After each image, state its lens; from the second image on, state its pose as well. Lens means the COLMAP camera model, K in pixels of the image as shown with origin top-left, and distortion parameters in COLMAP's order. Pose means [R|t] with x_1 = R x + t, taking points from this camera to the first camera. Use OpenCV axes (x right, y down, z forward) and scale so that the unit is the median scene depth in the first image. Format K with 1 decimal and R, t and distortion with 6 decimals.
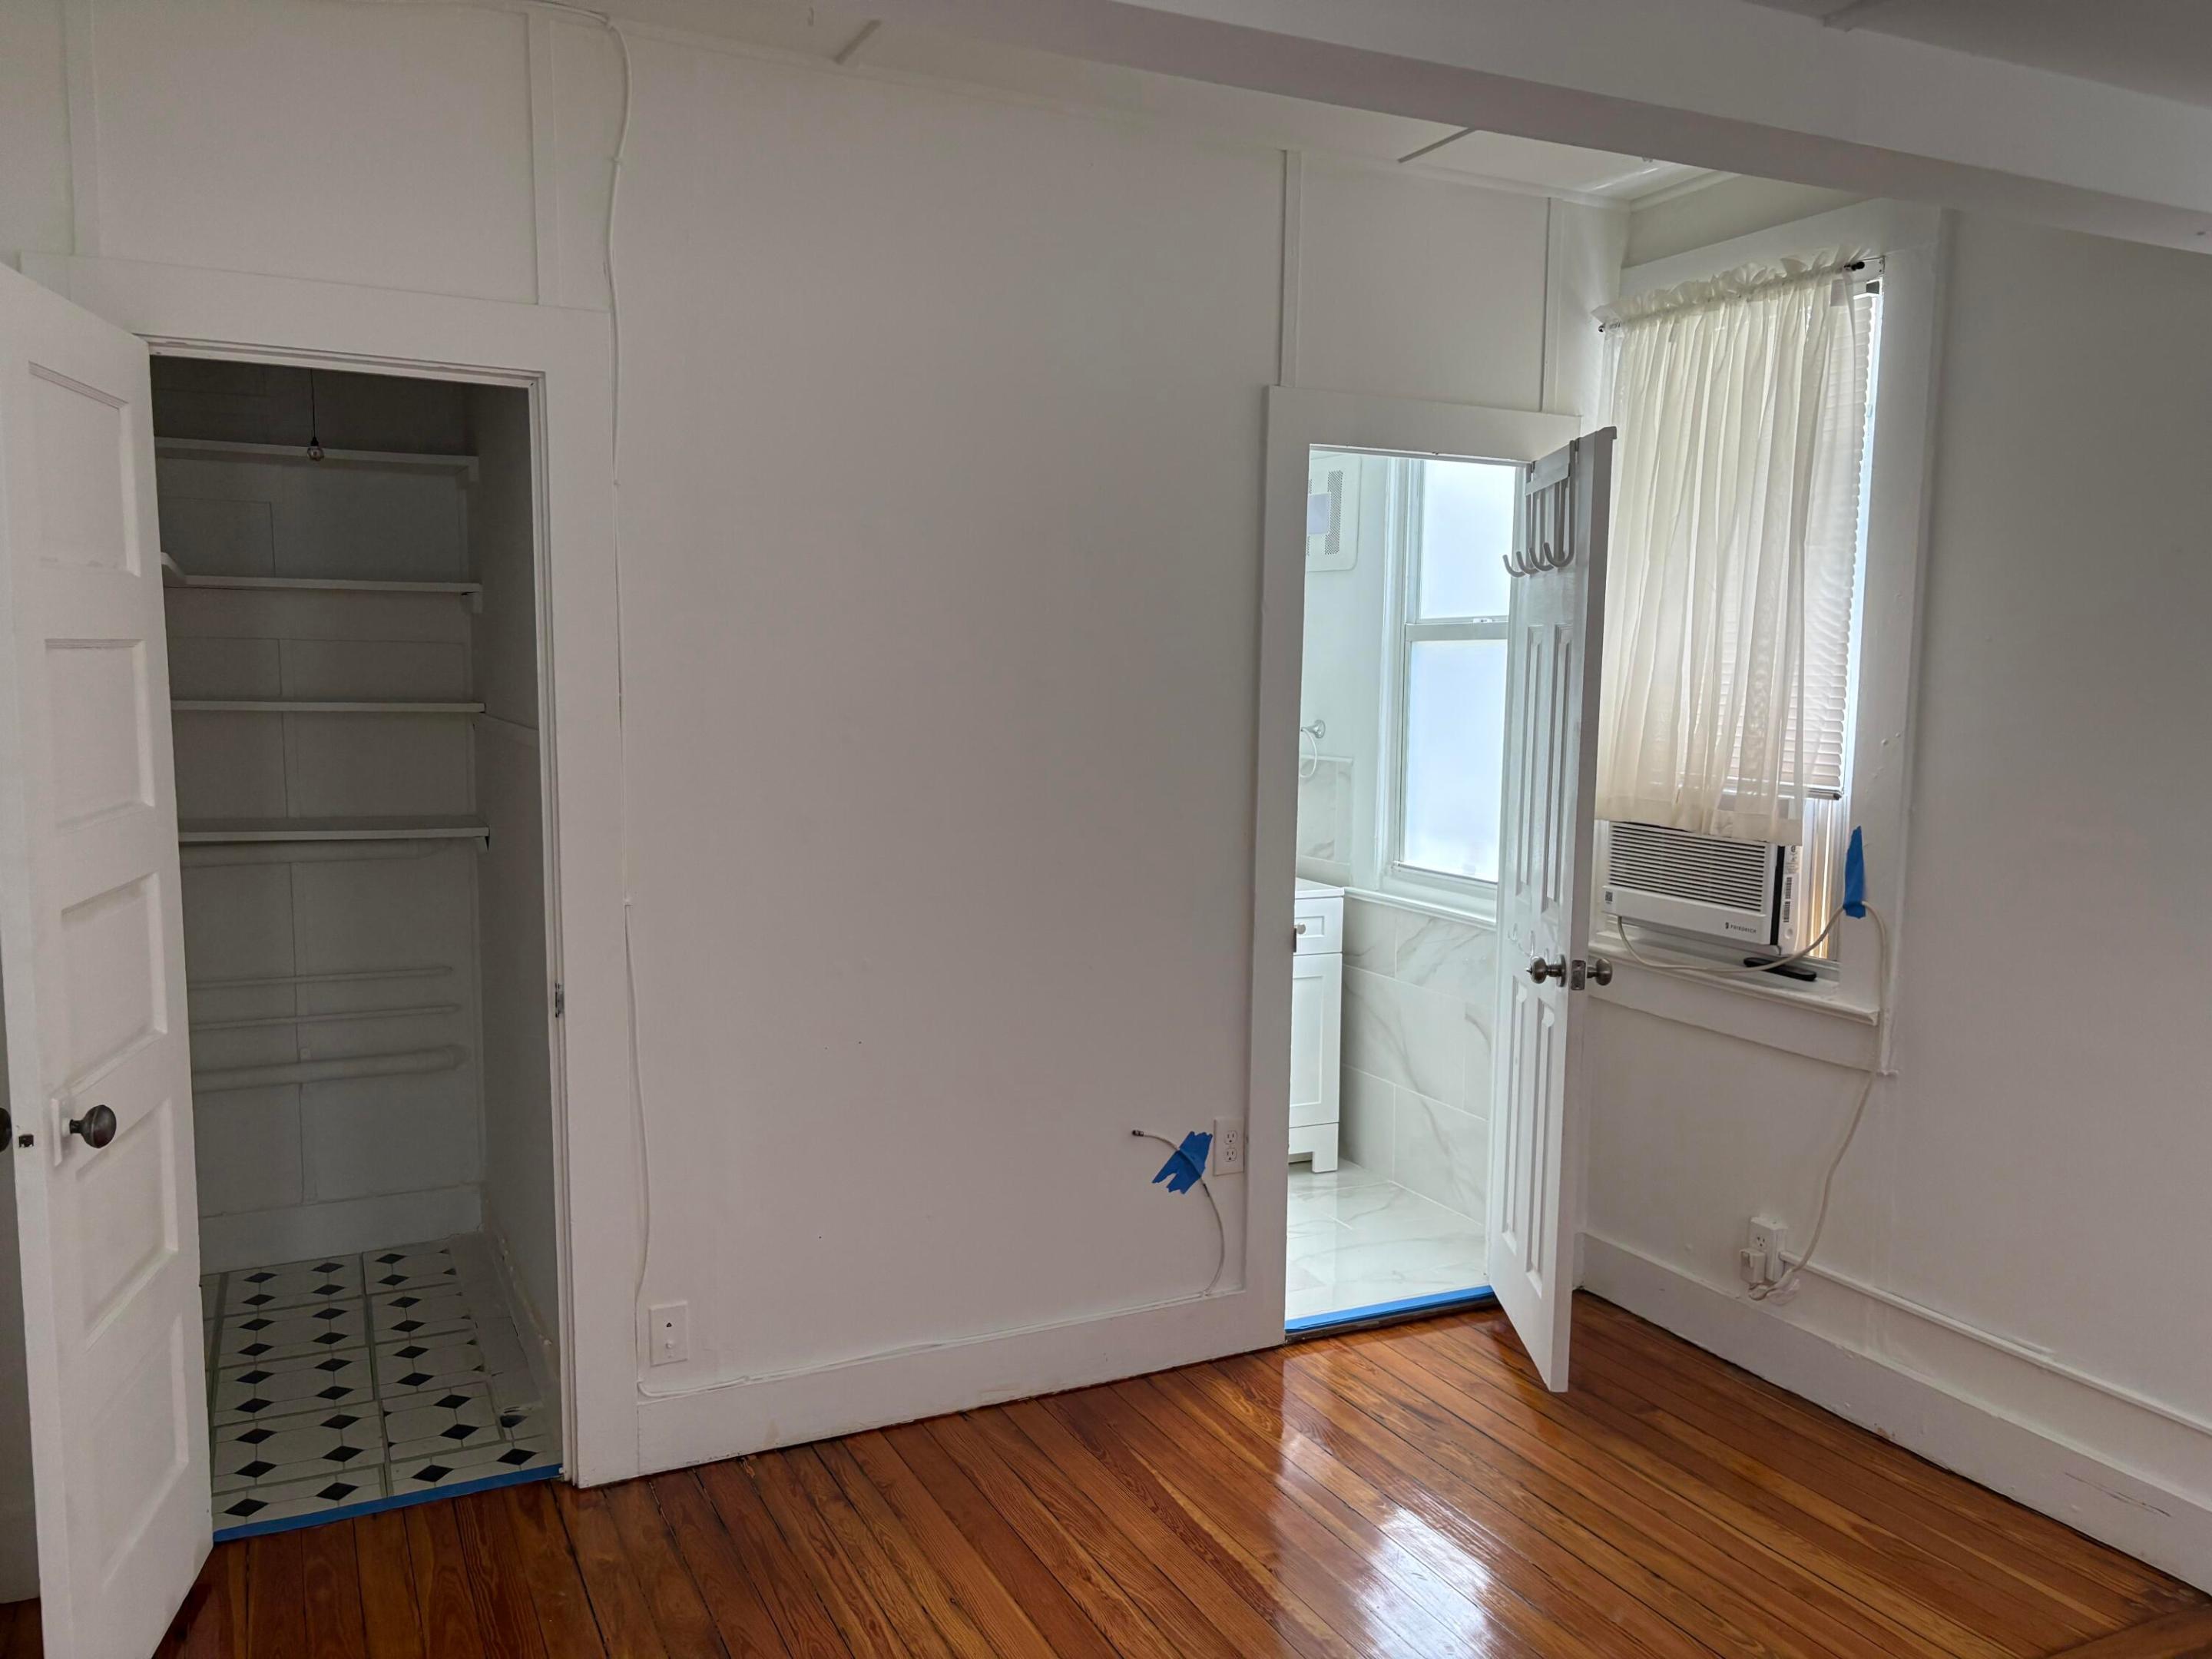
lens RADIAL K [[1668.8, 0, 1101.2], [0, 1668.8, 843.4], [0, 0, 1]] dist [0.077561, -0.084880]
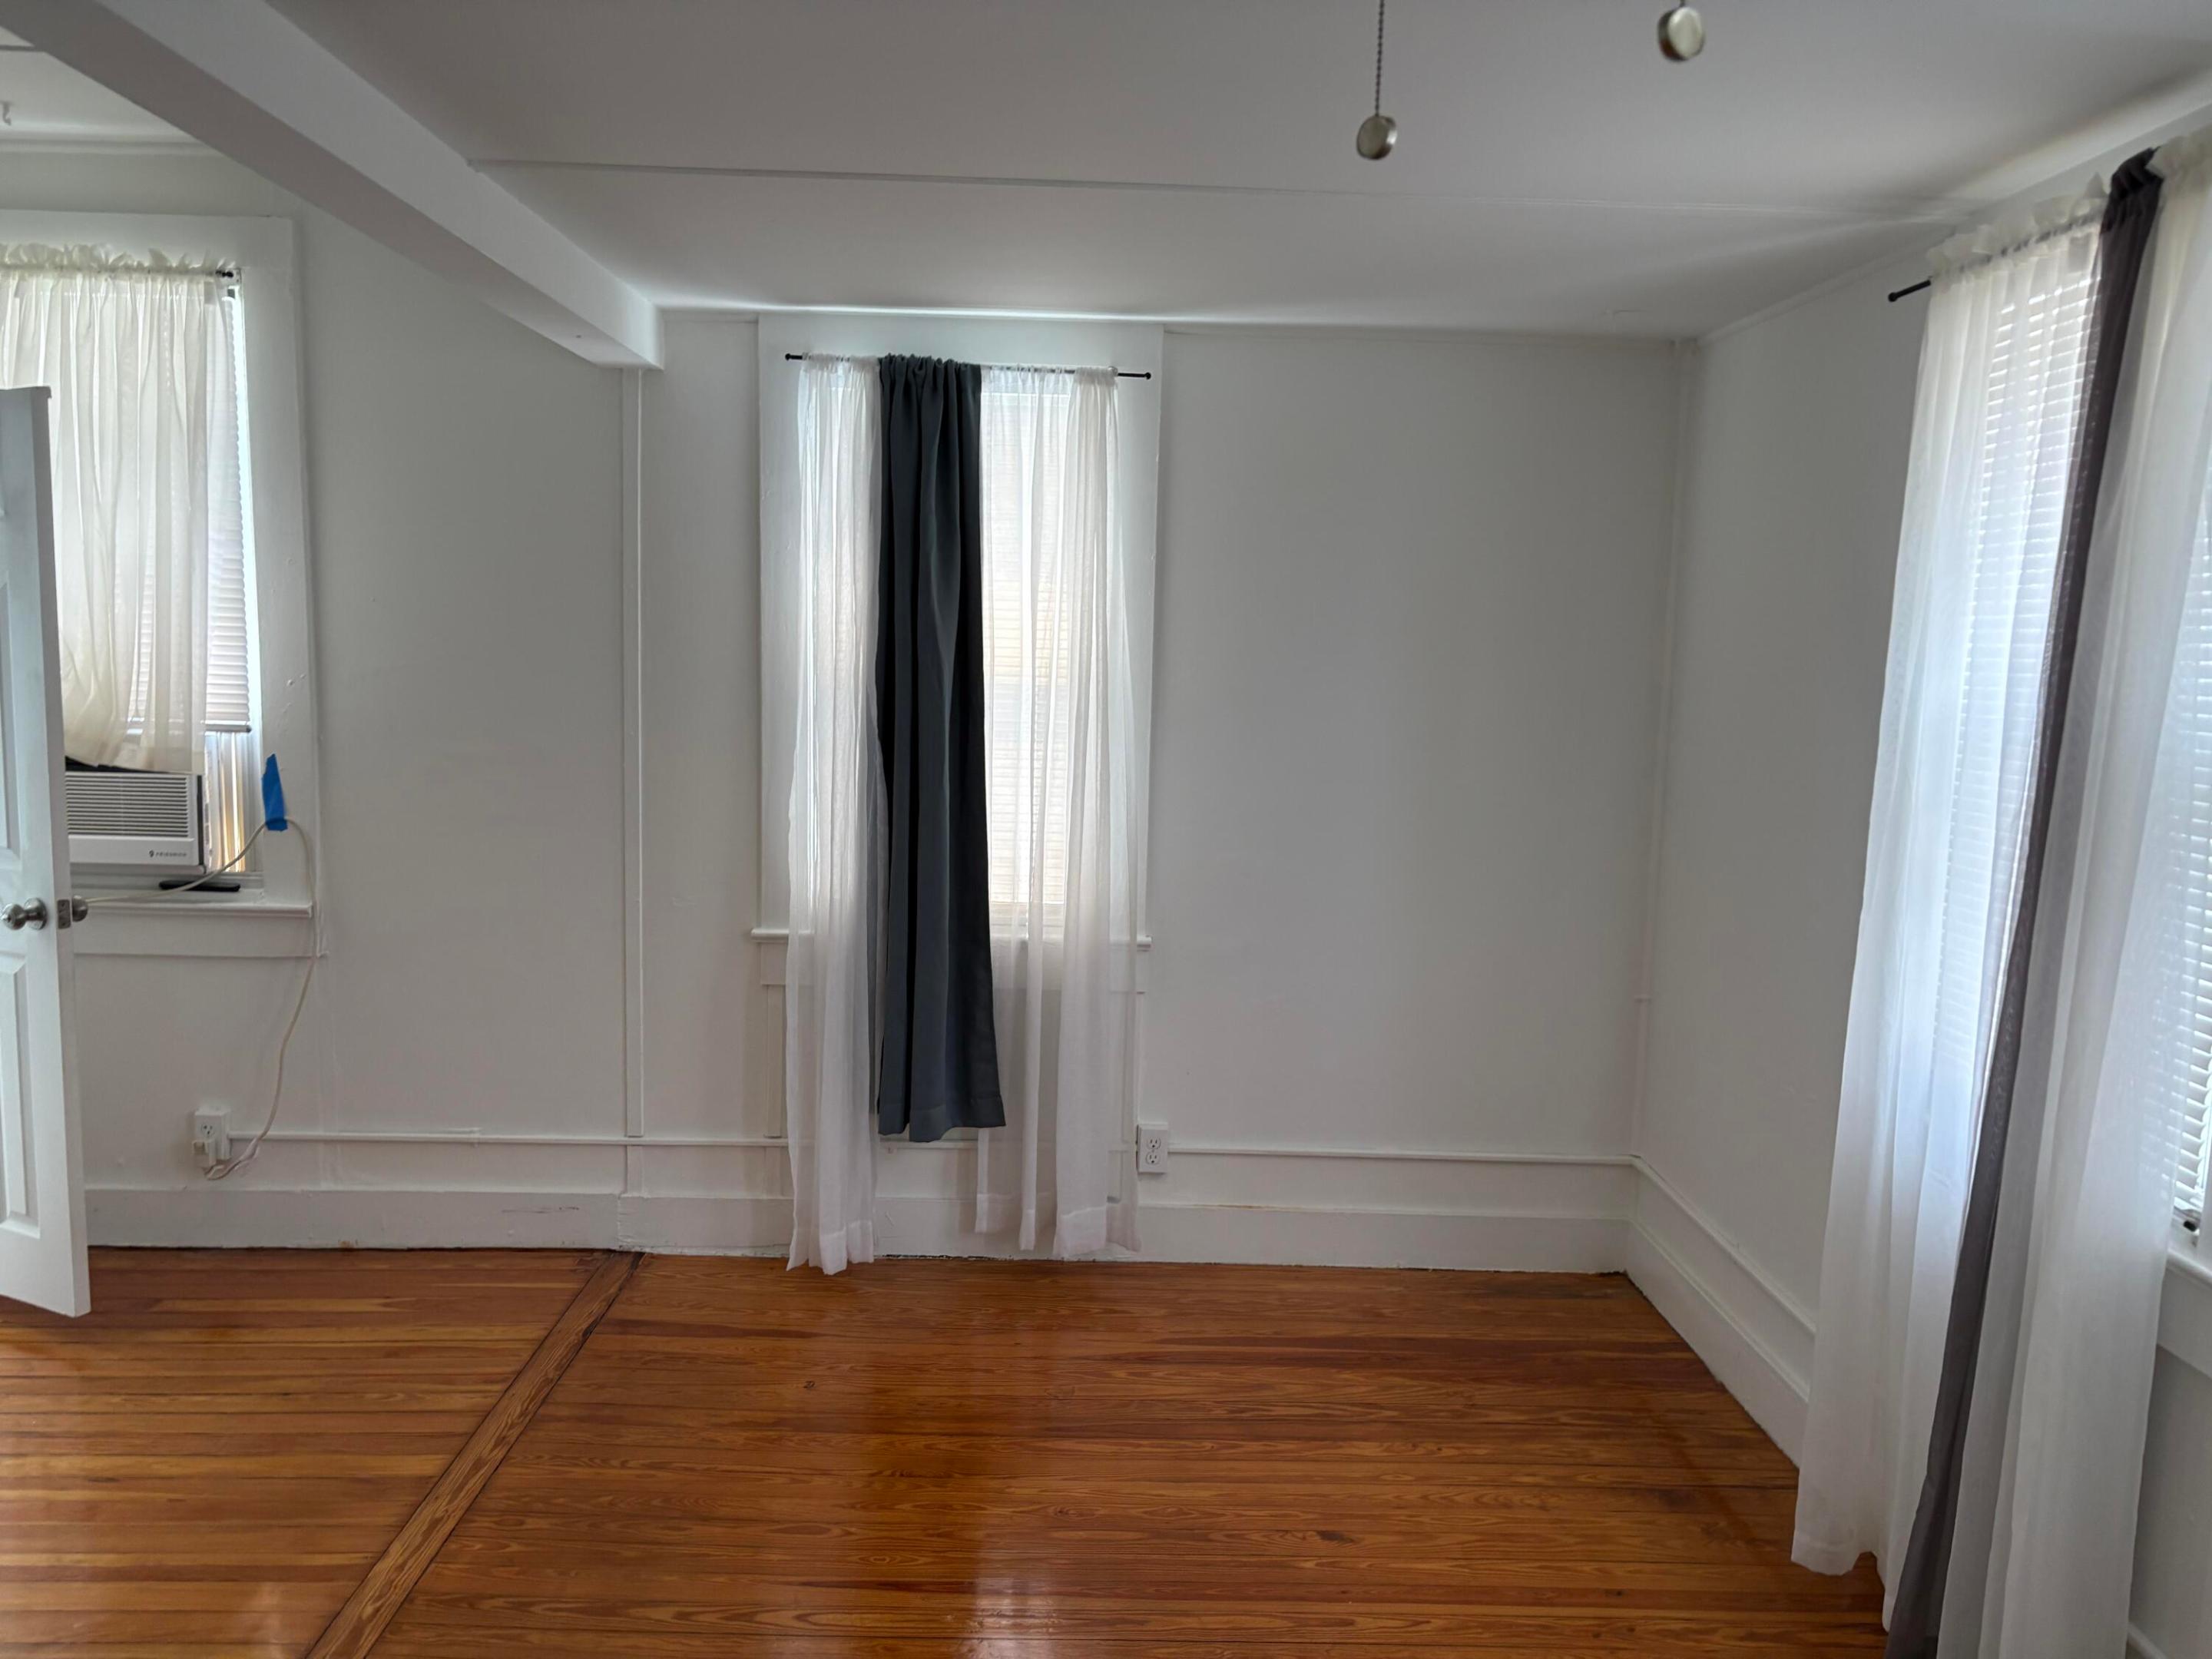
lens RADIAL K [[1668.8, 0, 1101.2], [0, 1668.8, 843.4], [0, 0, 1]] dist [0.077561, -0.084880]
pose [[0.403625, -0.113263, 0.907887, -0.396698], [0.079630, 0.992891, 0.088466, -0.006571], [-0.911453, 0.036587, 0.409775, -0.013020]]
